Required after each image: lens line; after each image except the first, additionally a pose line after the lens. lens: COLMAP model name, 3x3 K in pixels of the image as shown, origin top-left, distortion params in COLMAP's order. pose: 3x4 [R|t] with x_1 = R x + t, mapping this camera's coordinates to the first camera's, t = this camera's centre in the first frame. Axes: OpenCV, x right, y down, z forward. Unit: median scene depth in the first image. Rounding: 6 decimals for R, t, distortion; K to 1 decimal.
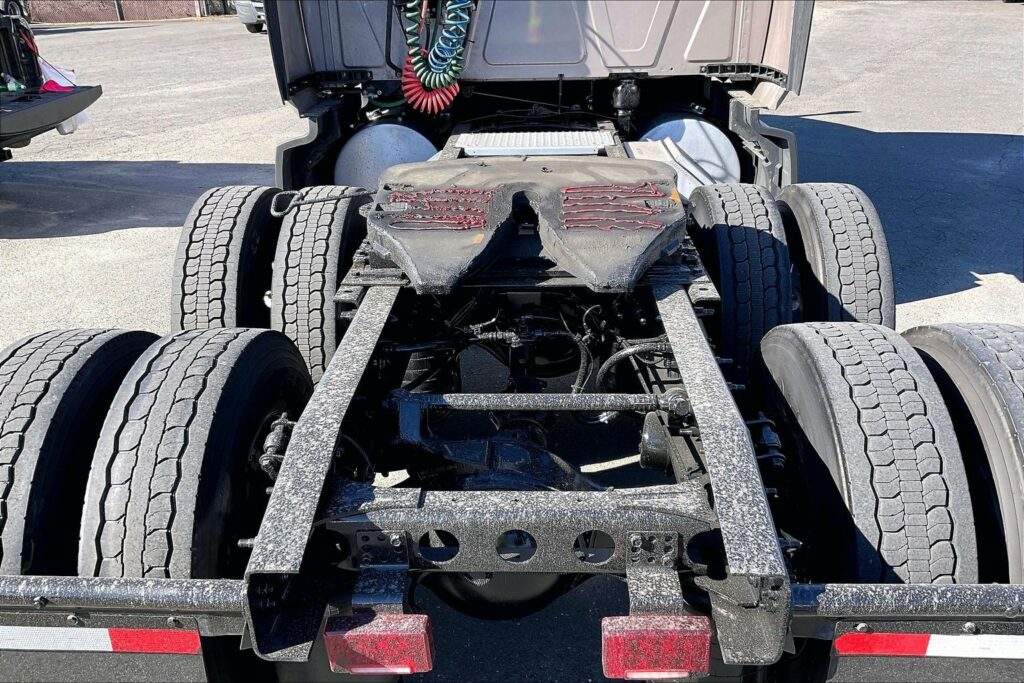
lens RADIAL K [[828.1, 0, 511.9], [0, 828.1, 348.3], [0, 0, 1]] dist [0.087843, -0.142006]
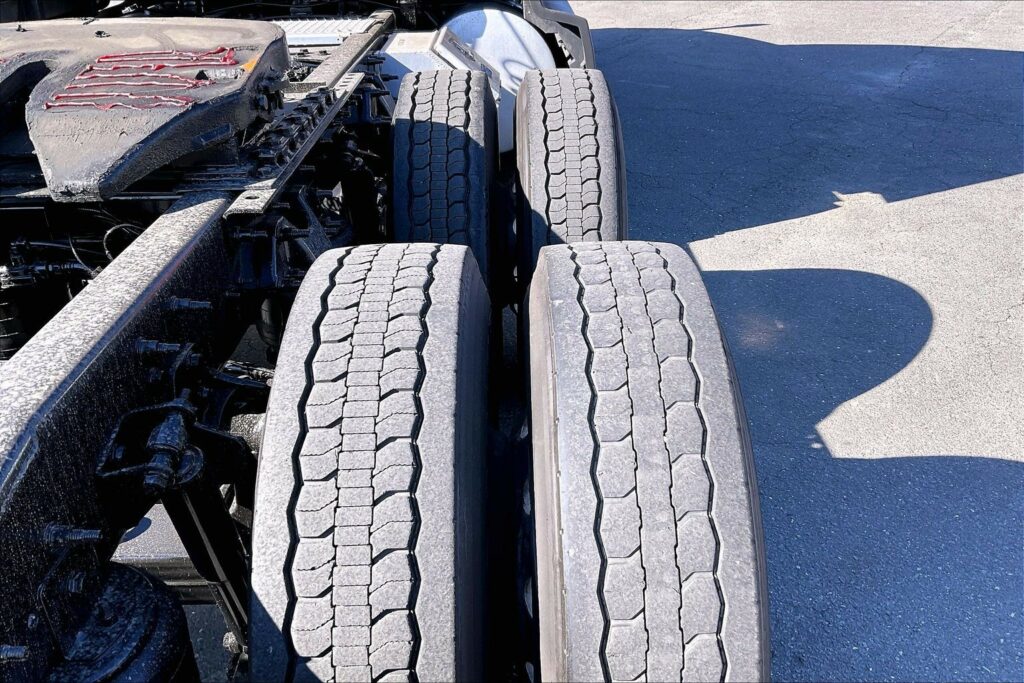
lens RADIAL K [[828.1, 0, 507.3], [0, 828.1, 336.3], [0, 0, 1]] dist [0.087843, -0.142006]
pose [[0.999331, -0.017922, 0.031880, 0.194454], [0.015992, 0.998083, 0.059787, 0.001783], [-0.032890, -0.059237, 0.997702, 0.144837]]
